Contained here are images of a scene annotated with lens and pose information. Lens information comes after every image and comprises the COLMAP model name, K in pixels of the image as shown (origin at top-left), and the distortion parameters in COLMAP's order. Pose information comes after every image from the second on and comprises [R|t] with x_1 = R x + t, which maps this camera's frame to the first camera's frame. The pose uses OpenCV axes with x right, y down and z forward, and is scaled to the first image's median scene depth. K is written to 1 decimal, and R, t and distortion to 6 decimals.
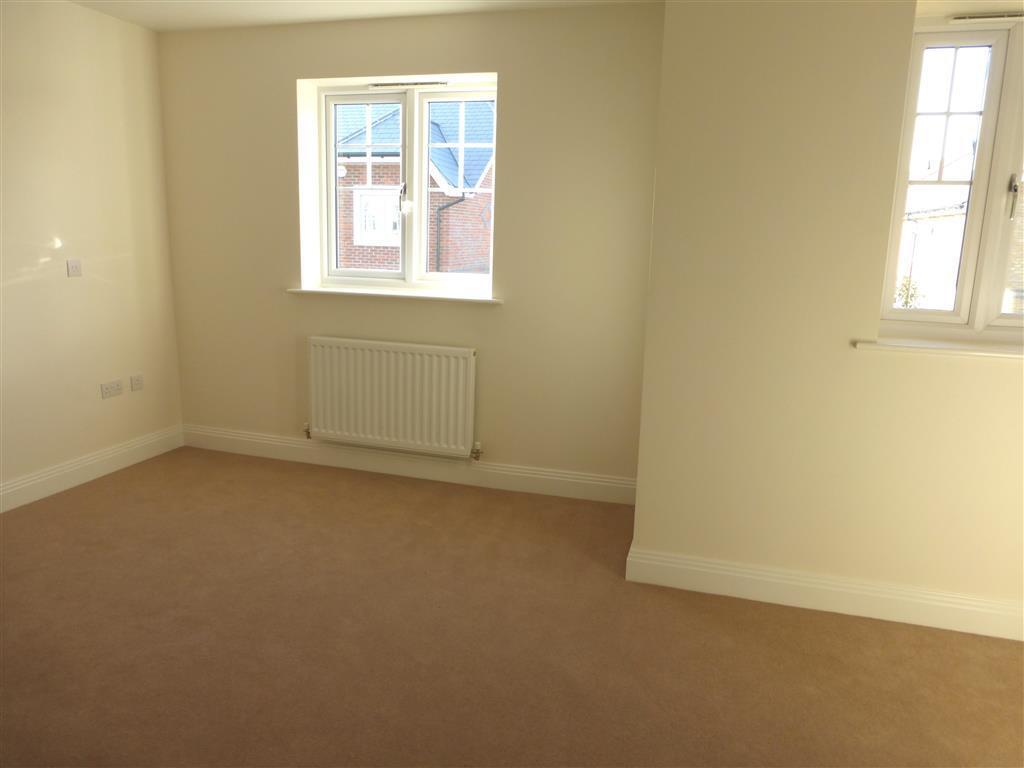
lens RADIAL K [[785.8, 0, 512.0], [0, 785.8, 384.0], [0, 0, 1]] dist [-0.002213, 0.000547]
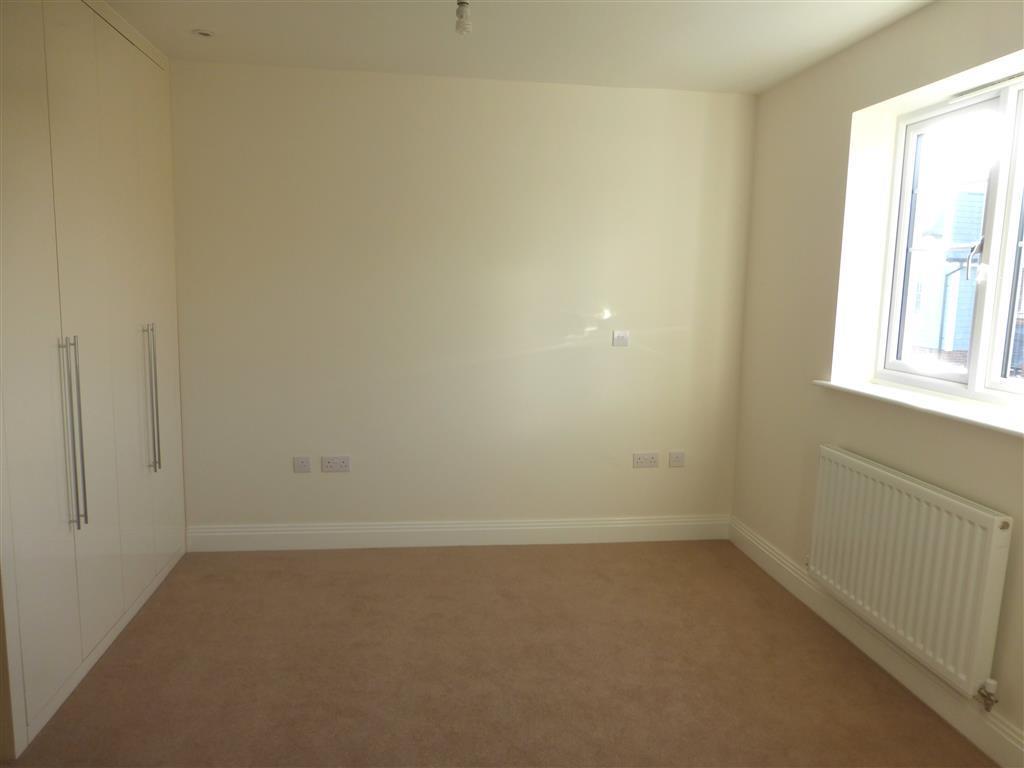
lens RADIAL K [[771.1, 0, 512.0], [0, 771.1, 384.0], [0, 0, 1]] dist [-0.002418, 0.037340]
pose [[0.416635, 0.107002, -0.902754, 0.290945], [-0.192321, 0.980946, 0.027511, -0.082641], [0.888498, 0.162156, 0.429276, 0.413387]]
